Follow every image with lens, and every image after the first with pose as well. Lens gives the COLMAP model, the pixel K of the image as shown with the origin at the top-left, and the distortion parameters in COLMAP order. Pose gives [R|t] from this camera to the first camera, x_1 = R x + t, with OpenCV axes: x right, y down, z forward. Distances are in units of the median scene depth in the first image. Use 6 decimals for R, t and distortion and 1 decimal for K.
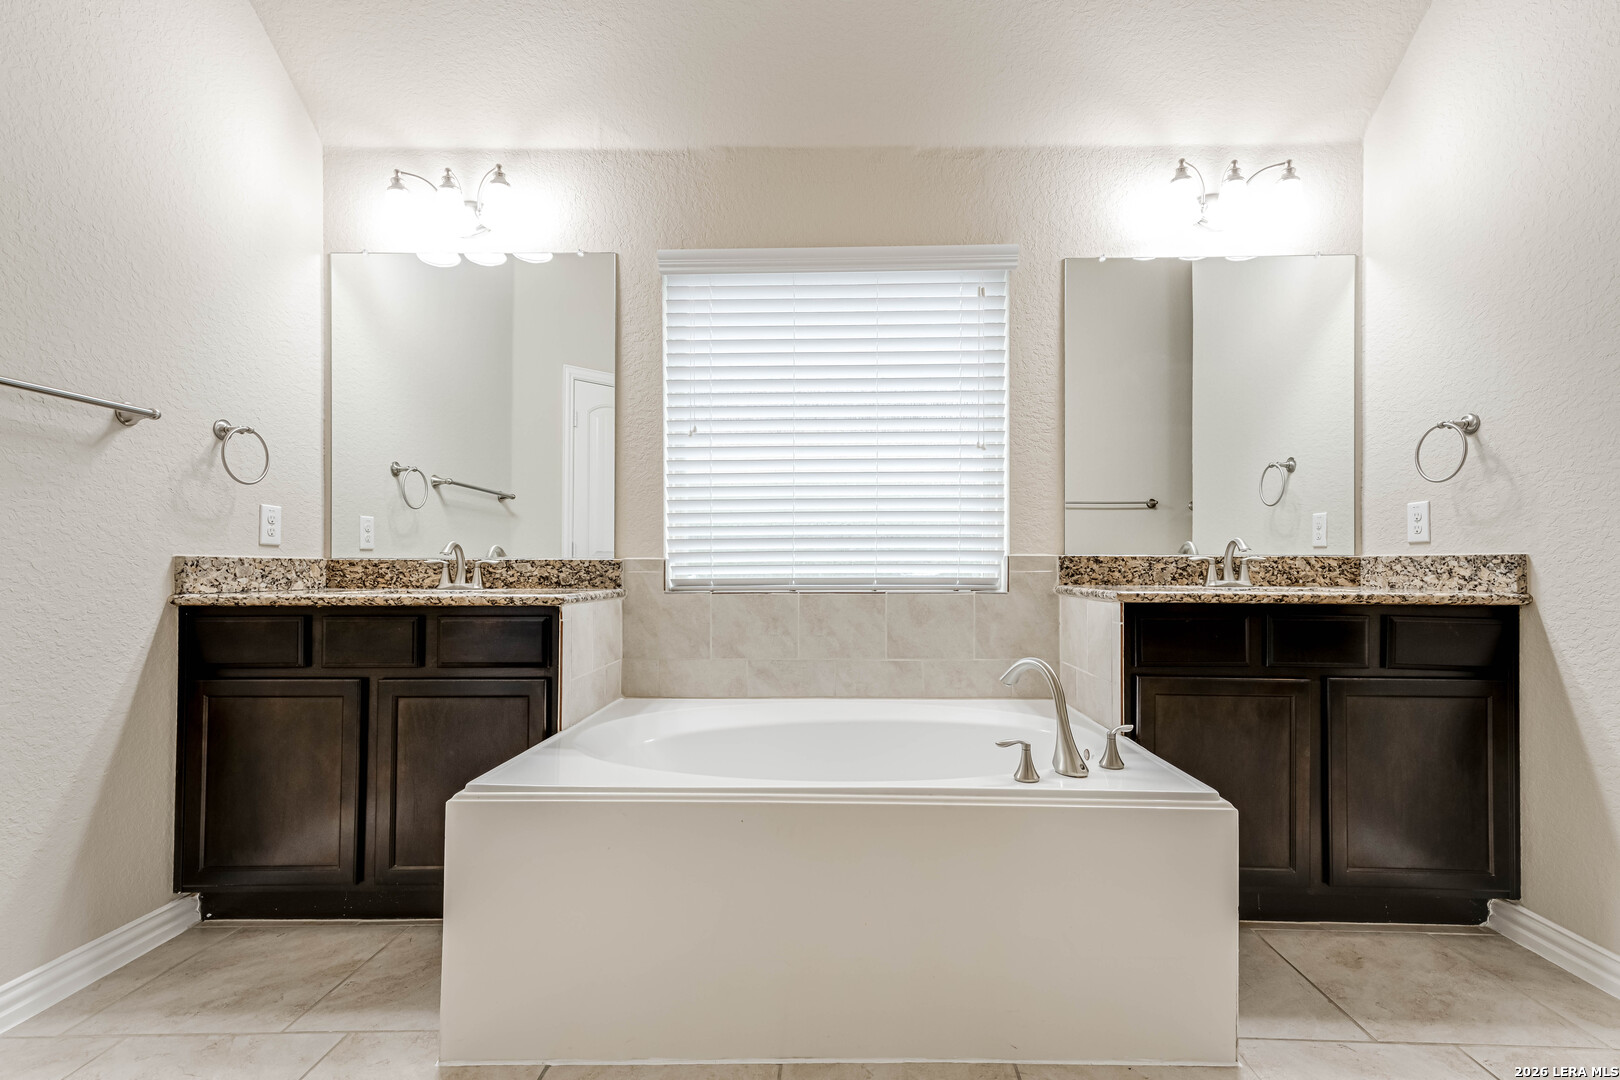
lens RADIAL K [[737.0, 0, 808.9], [0, 737.0, 568.6], [0, 0, 1]] dist [0.015773, 0.001850]
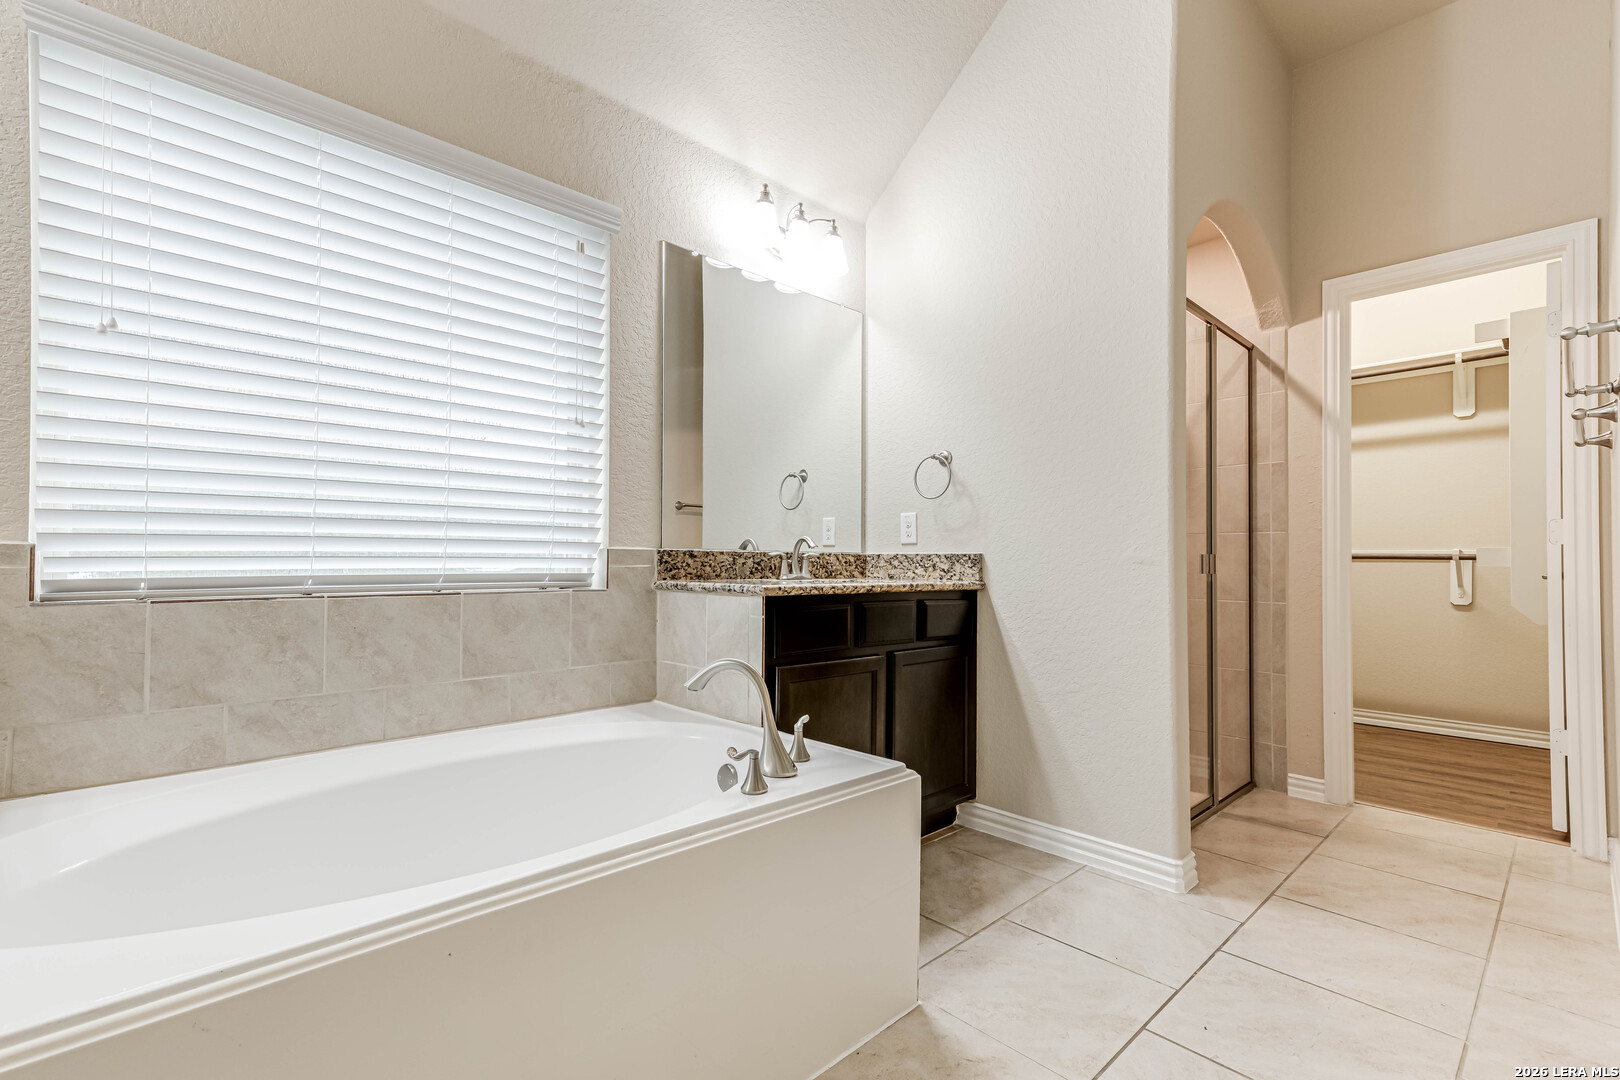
lens RADIAL K [[737.0, 0, 812.1], [0, 737.0, 554.8], [0, 0, 1]] dist [0.015773, 0.001850]
pose [[0.691761, 0.010703, 0.722047, -0.216637], [-0.001897, 0.999914, -0.013004, 0.001539], [-0.722124, 0.007626, 0.691722, 0.206820]]
